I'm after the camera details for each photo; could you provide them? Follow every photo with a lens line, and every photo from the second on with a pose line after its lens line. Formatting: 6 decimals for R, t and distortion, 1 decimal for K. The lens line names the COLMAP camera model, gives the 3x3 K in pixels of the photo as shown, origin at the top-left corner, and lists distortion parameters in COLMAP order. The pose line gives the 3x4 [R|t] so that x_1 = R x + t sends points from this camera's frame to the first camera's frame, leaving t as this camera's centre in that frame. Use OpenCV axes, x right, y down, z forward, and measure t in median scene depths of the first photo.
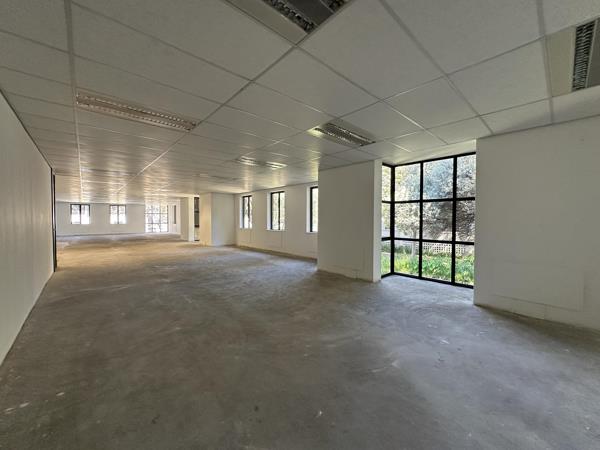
lens RADIAL K [[240.4, 0, 300.0], [0, 240.4, 225.0], [0, 0, 1]] dist [0.019272, 0.000068]
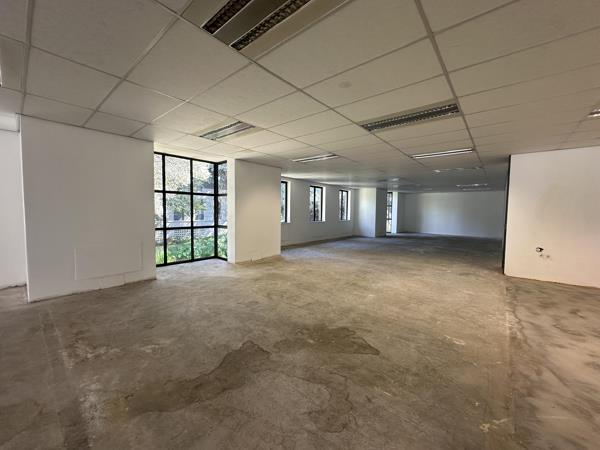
lens RADIAL K [[240.4, 0, 300.0], [0, 240.4, 225.0], [0, 0, 1]] dist [0.019272, 0.000068]
pose [[-0.108842, -0.064321, 0.991976, -0.683633], [0.005300, 0.997853, 0.065284, -0.023197], [-0.994045, 0.012363, -0.108267, 0.595731]]
